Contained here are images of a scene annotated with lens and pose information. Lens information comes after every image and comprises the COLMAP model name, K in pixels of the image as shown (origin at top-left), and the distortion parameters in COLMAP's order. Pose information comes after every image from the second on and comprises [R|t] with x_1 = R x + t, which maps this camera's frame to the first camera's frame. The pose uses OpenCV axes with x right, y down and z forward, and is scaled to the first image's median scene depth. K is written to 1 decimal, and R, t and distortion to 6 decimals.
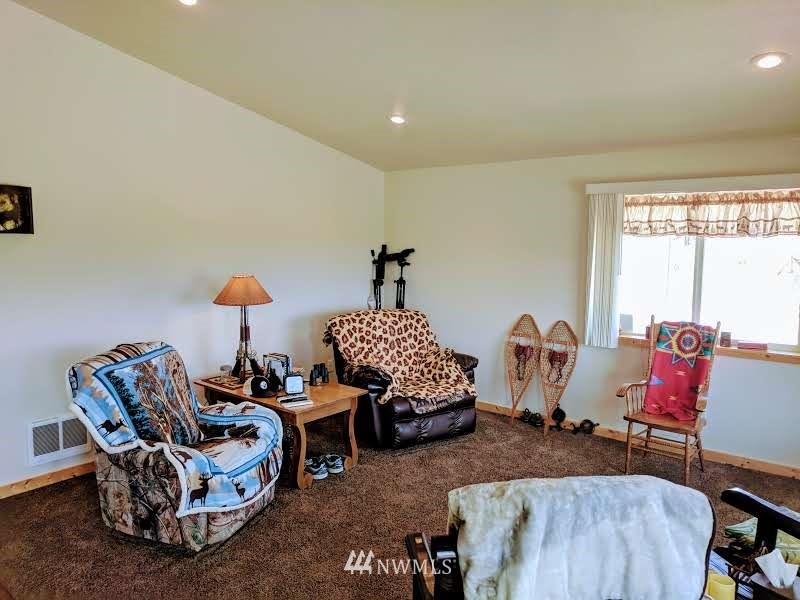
lens RADIAL K [[605.3, 0, 398.6], [0, 605.3, 303.2], [0, 0, 1]] dist [0.003259, 0.006683]
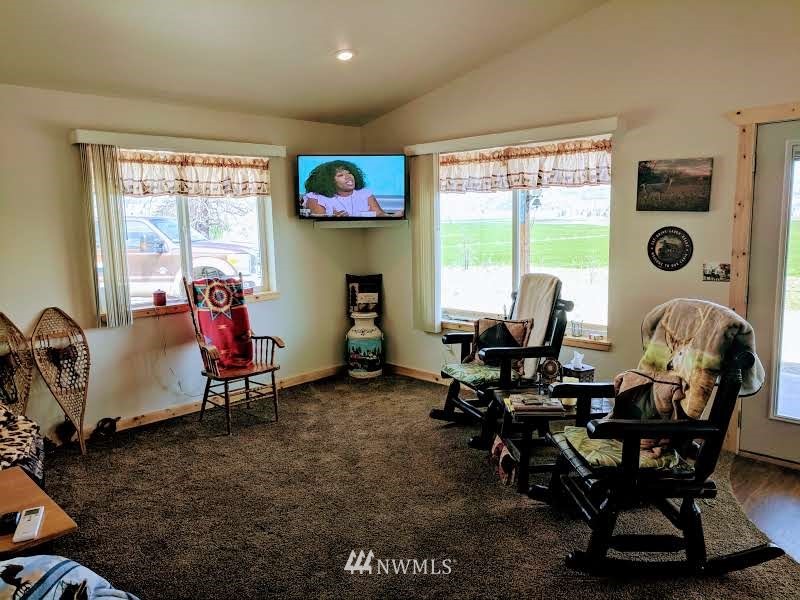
lens RADIAL K [[605.3, 0, 398.8], [0, 605.3, 296.6], [0, 0, 1]] dist [0.003259, 0.006683]
pose [[0.083699, -0.136702, 0.987070, -0.512160], [0.133666, 0.983134, 0.124823, -0.024590], [-0.987486, 0.121490, 0.100559, 0.568348]]
